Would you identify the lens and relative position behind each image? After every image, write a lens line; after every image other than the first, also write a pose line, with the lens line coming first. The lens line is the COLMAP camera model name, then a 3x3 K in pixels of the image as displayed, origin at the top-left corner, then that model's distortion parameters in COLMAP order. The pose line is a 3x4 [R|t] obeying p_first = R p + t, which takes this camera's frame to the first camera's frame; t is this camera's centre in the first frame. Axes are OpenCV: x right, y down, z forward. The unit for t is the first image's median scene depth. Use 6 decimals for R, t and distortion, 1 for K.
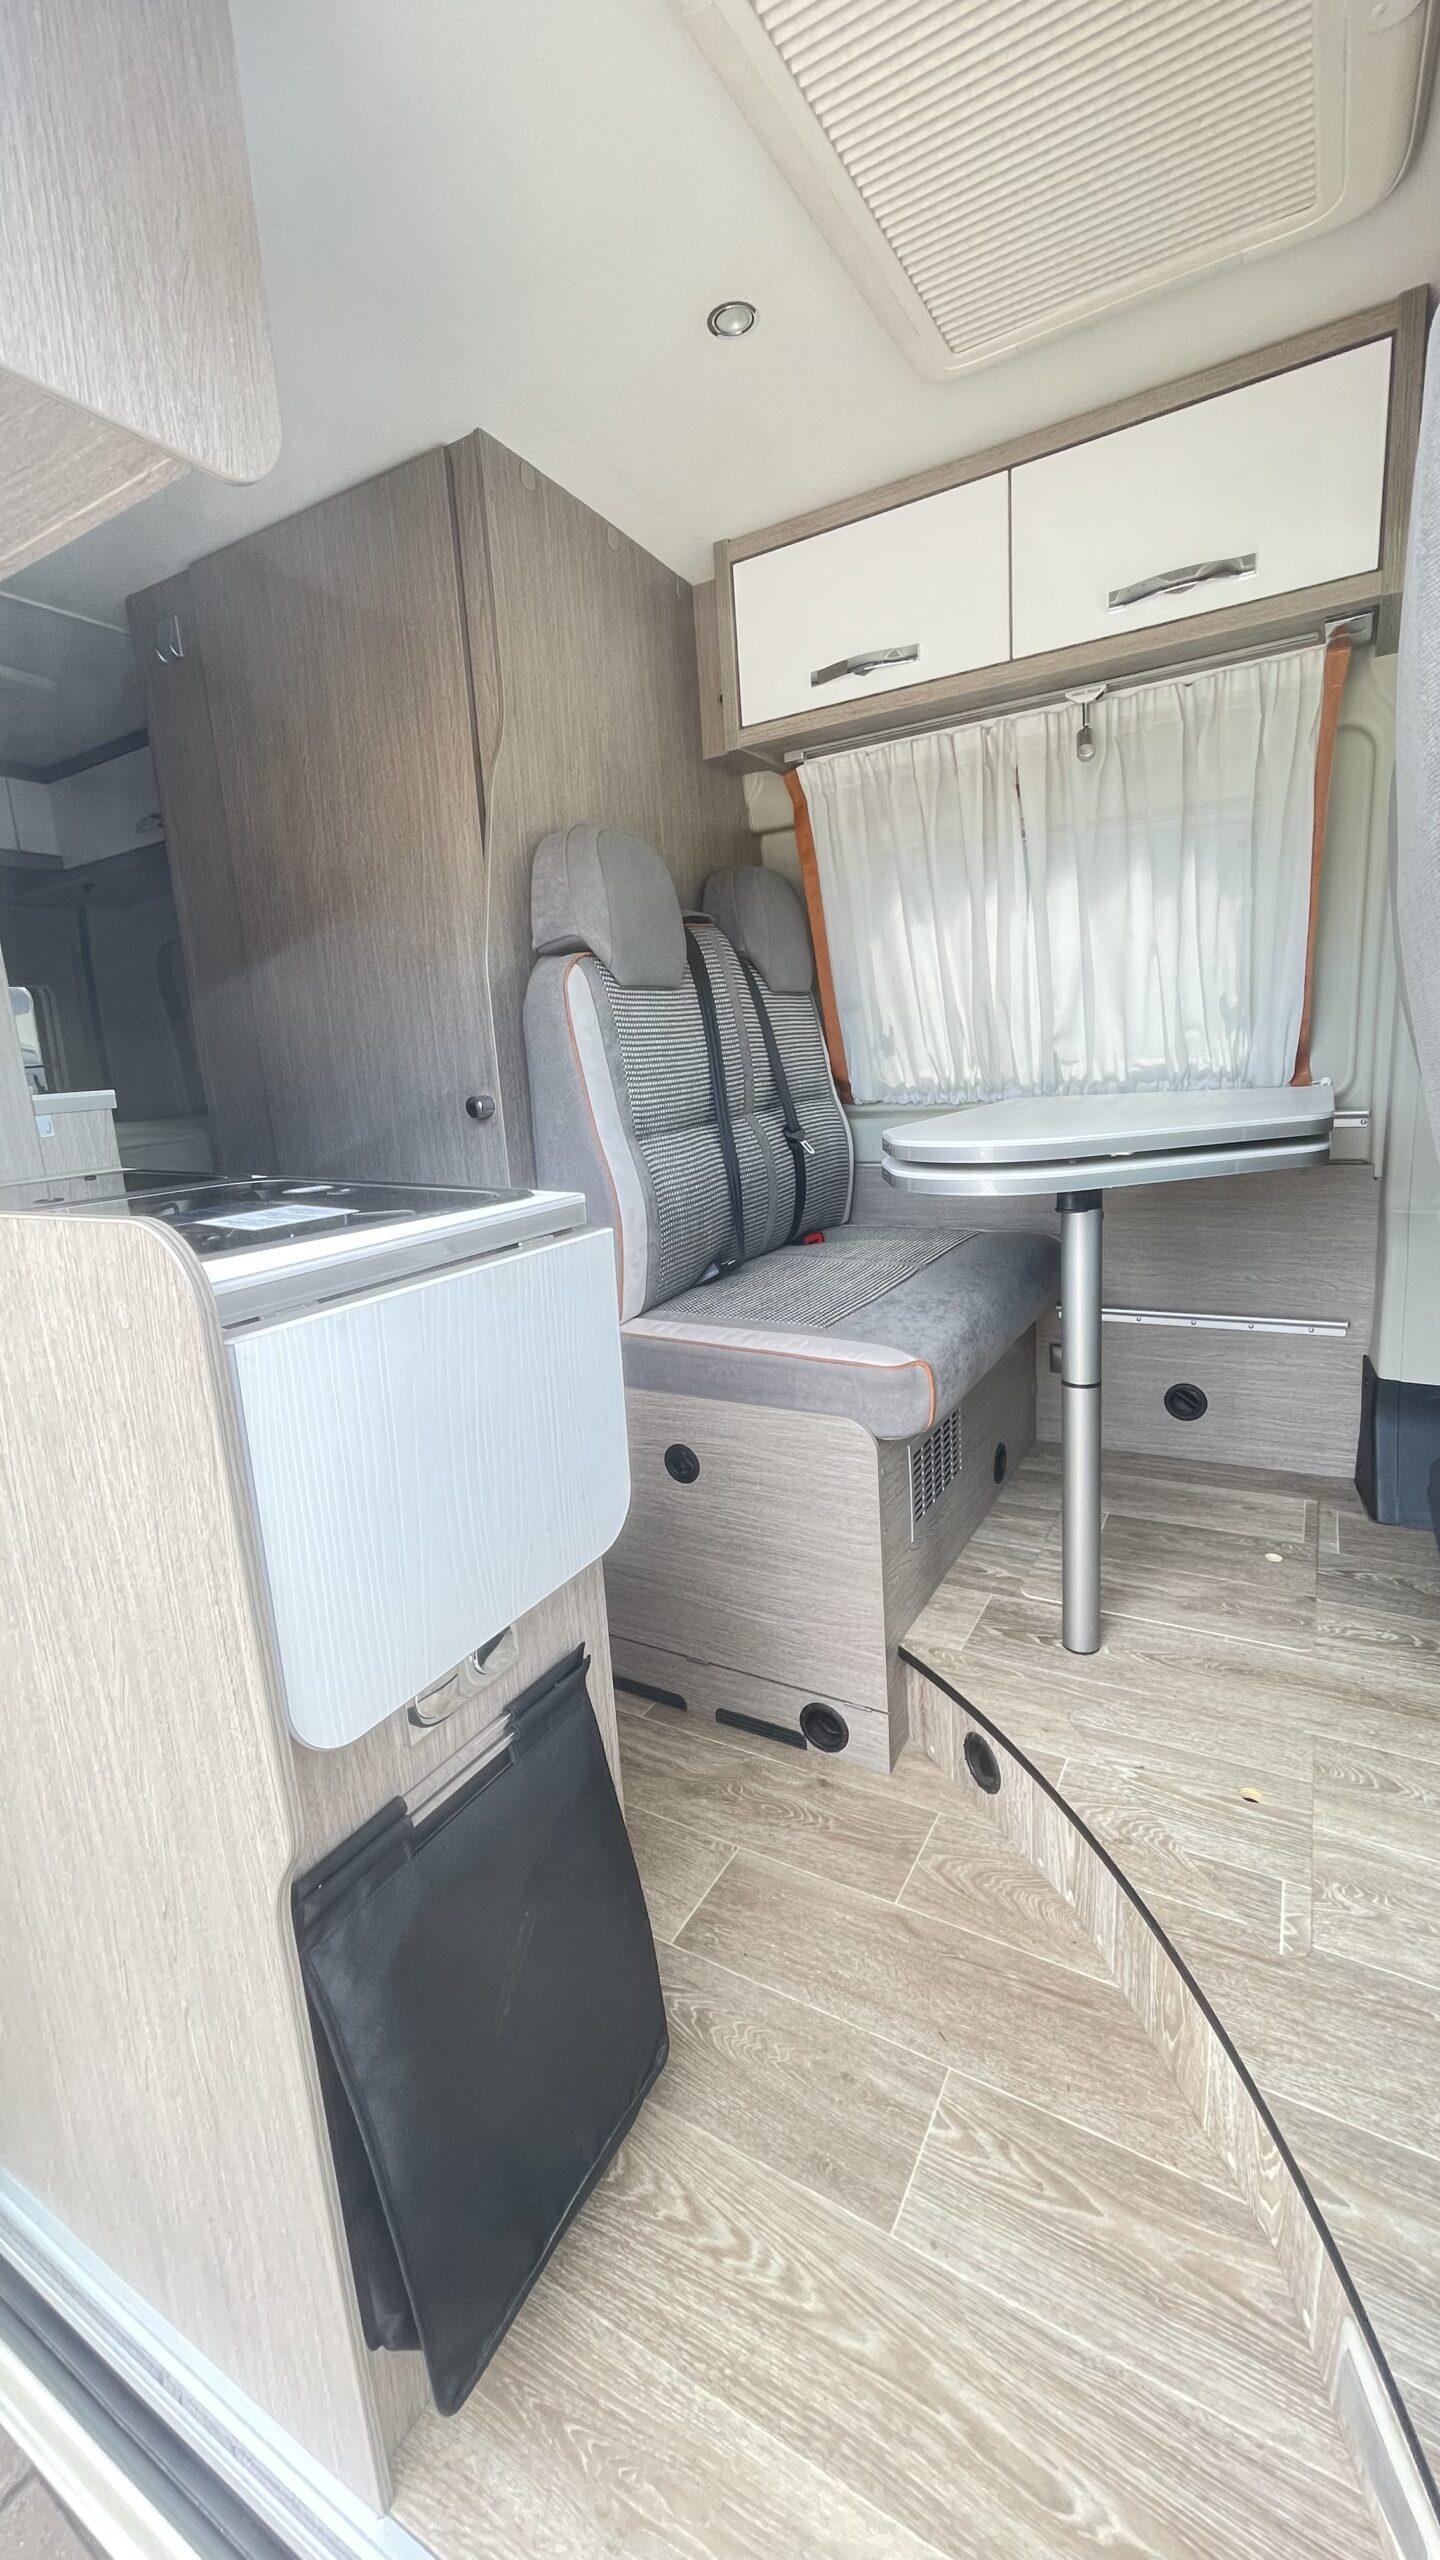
lens RADIAL K [[1041.7, 0, 720.0], [0, 1041.7, 1280.0], [0, 0, 1]] dist [-0.013839, 0.000049]
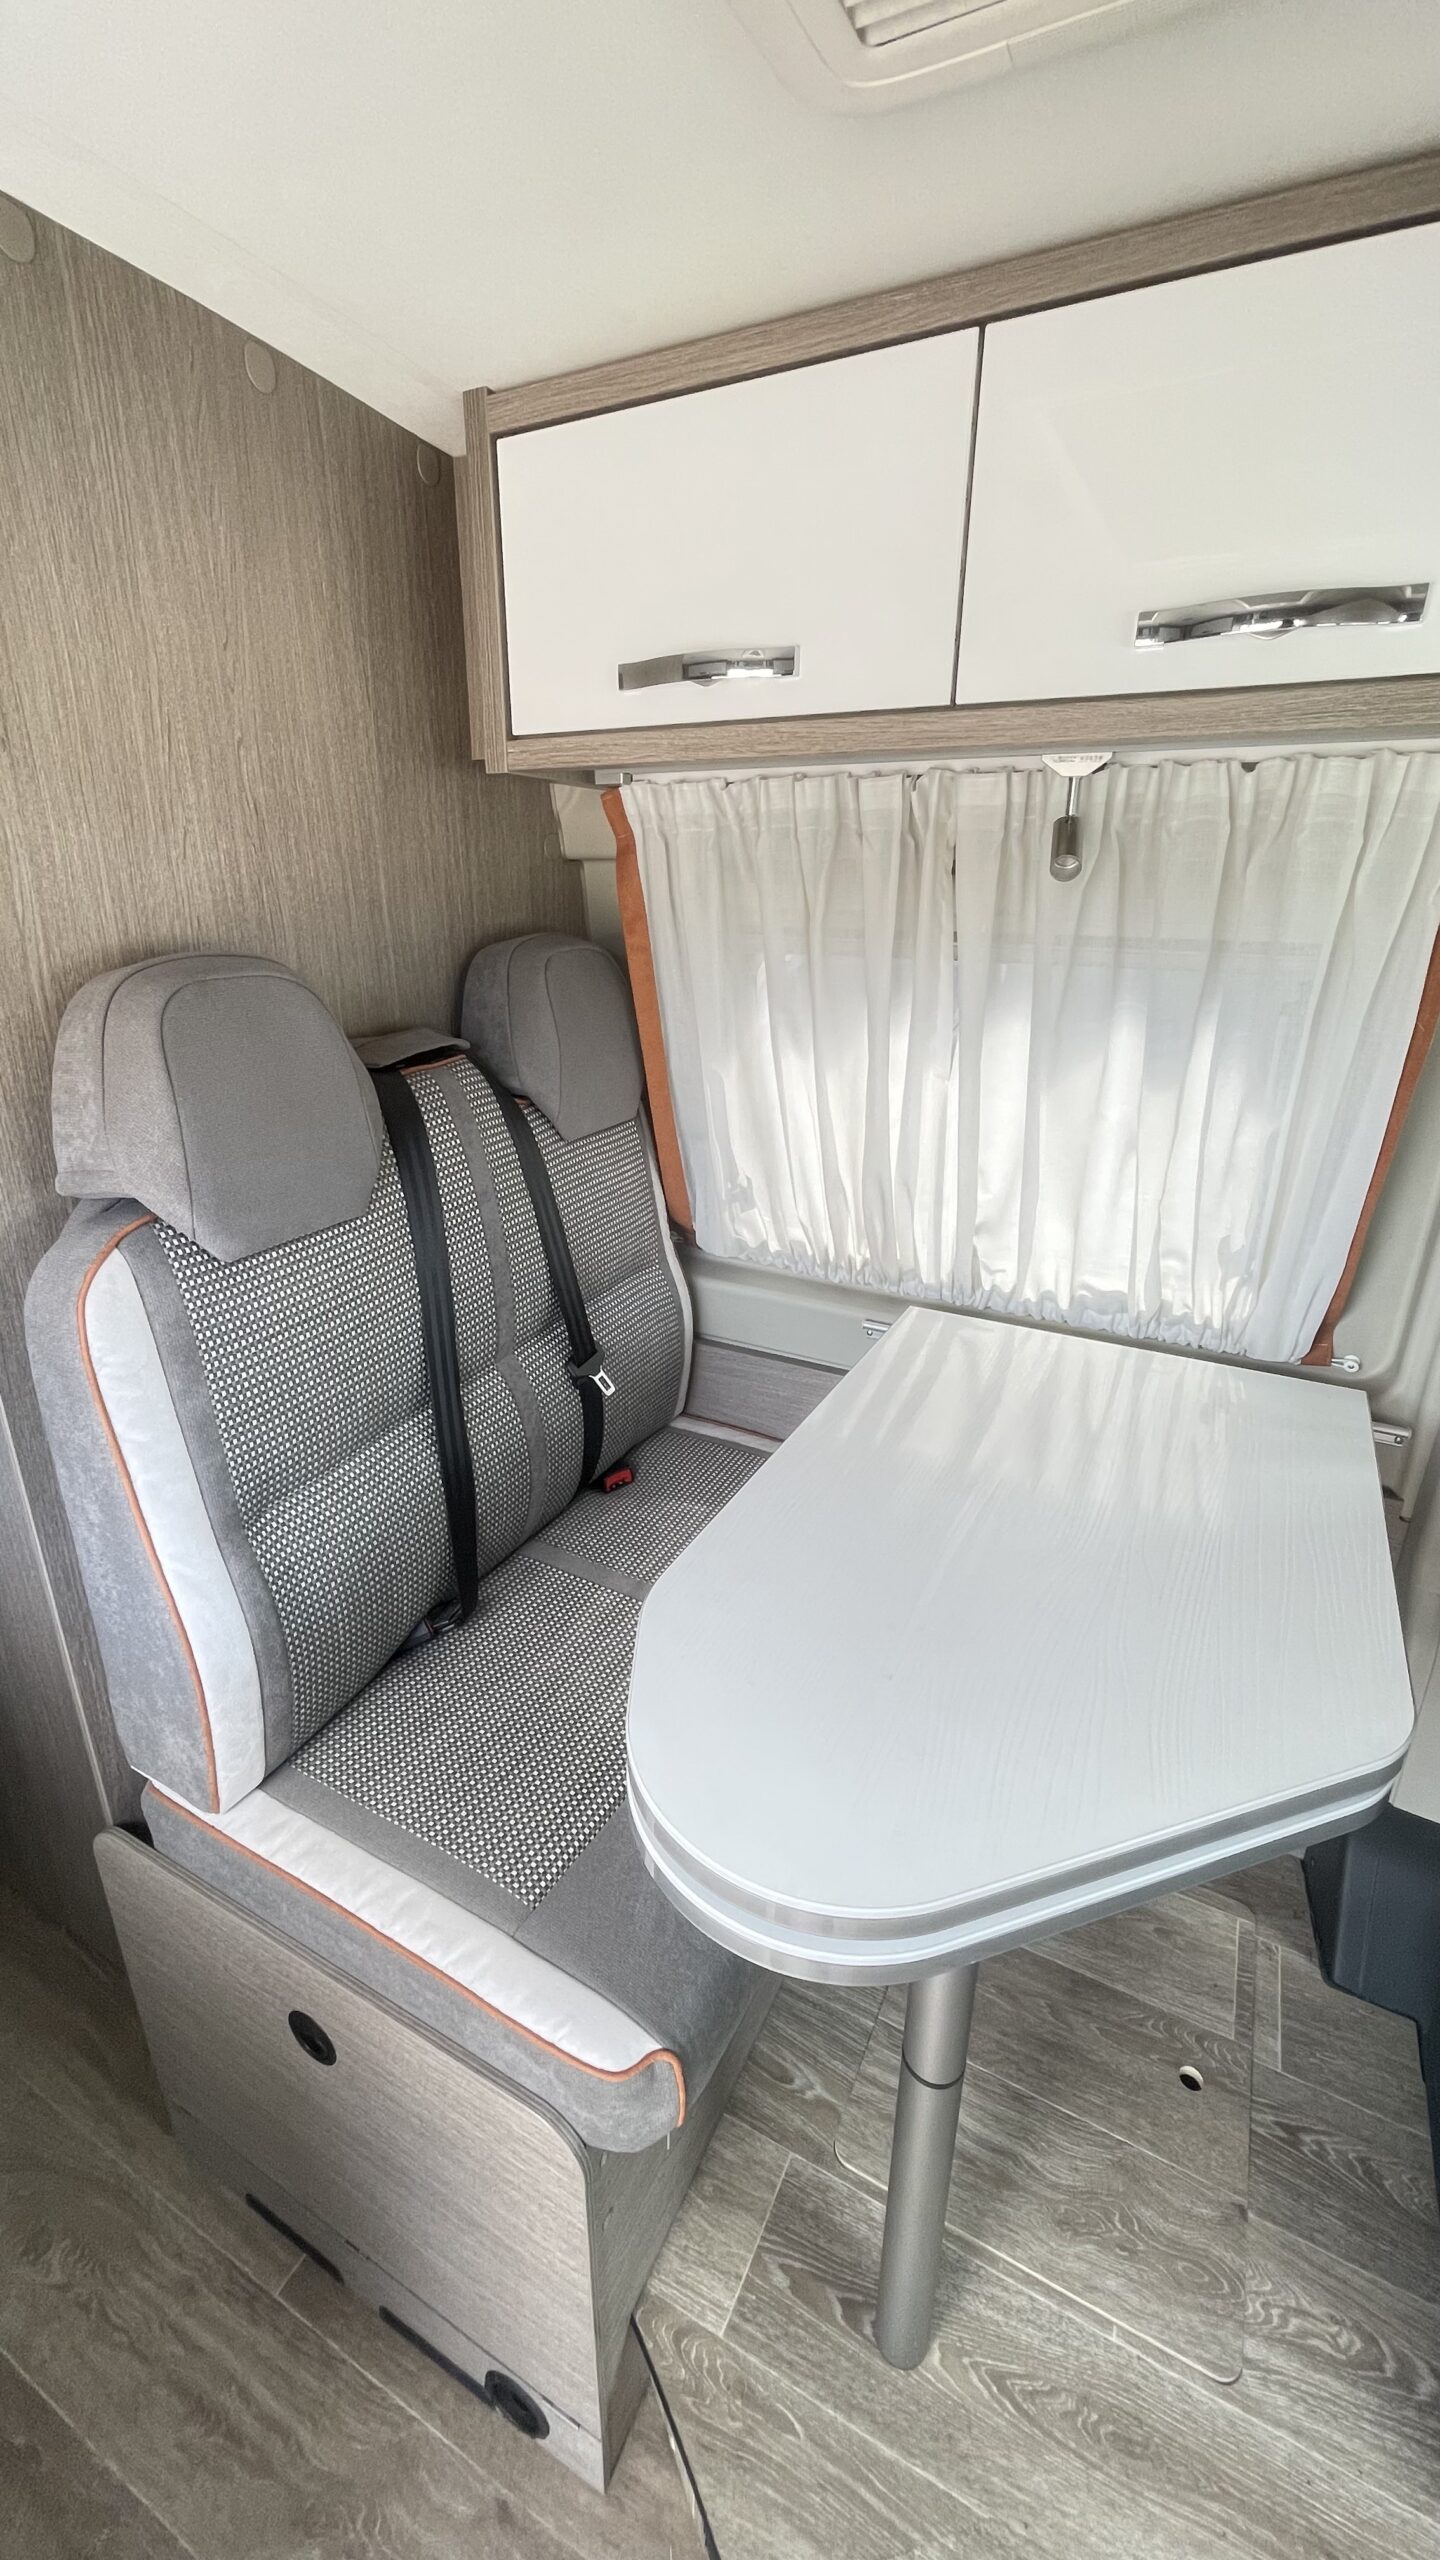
lens RADIAL K [[1030.8, 0, 720.0], [0, 1030.8, 1280.0], [0, 0, 1]] dist [-0.007071, 0.000078]
pose [[0.996146, 0.054763, 0.068518, 0.117185], [-0.064300, 0.987225, 0.145783, -0.316640], [-0.059659, -0.149627, 0.986941, 0.359195]]
